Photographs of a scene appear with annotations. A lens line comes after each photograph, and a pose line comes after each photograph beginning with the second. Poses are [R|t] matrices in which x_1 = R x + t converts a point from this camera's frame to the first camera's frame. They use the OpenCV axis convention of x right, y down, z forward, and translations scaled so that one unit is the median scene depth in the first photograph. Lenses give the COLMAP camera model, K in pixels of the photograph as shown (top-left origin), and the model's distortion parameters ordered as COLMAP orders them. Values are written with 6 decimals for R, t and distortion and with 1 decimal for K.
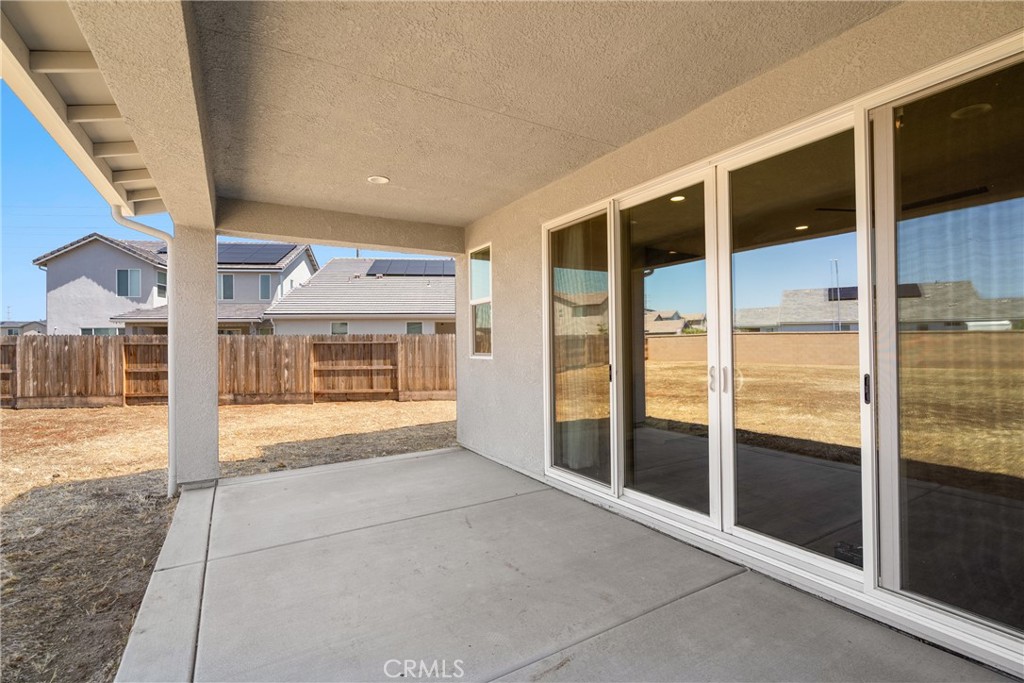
lens RADIAL K [[461.0, 0, 503.1], [0, 461.0, 343.8], [0, 0, 1]] dist [-0.000531, -0.000120]
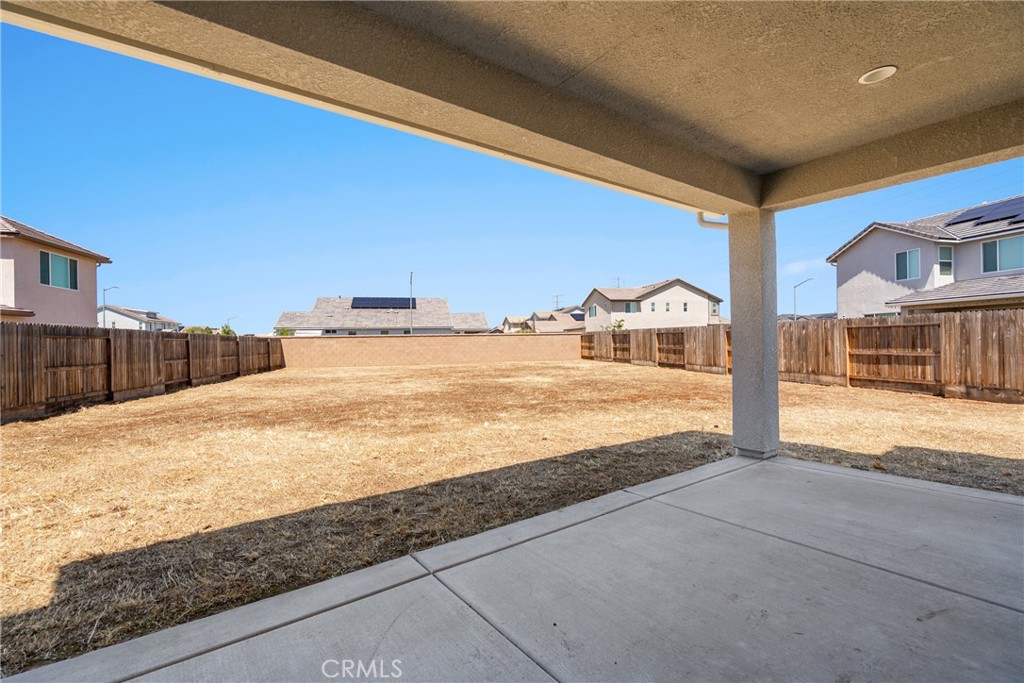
lens RADIAL K [[461.0, 0, 507.2], [0, 461.0, 343.1], [0, 0, 1]] dist [-0.000531, -0.000120]
pose [[0.106813, 0.006813, -0.994256, 0.127512], [0.020804, 0.999742, 0.009085, 0.011063], [0.994061, -0.021655, 0.106644, 0.126141]]
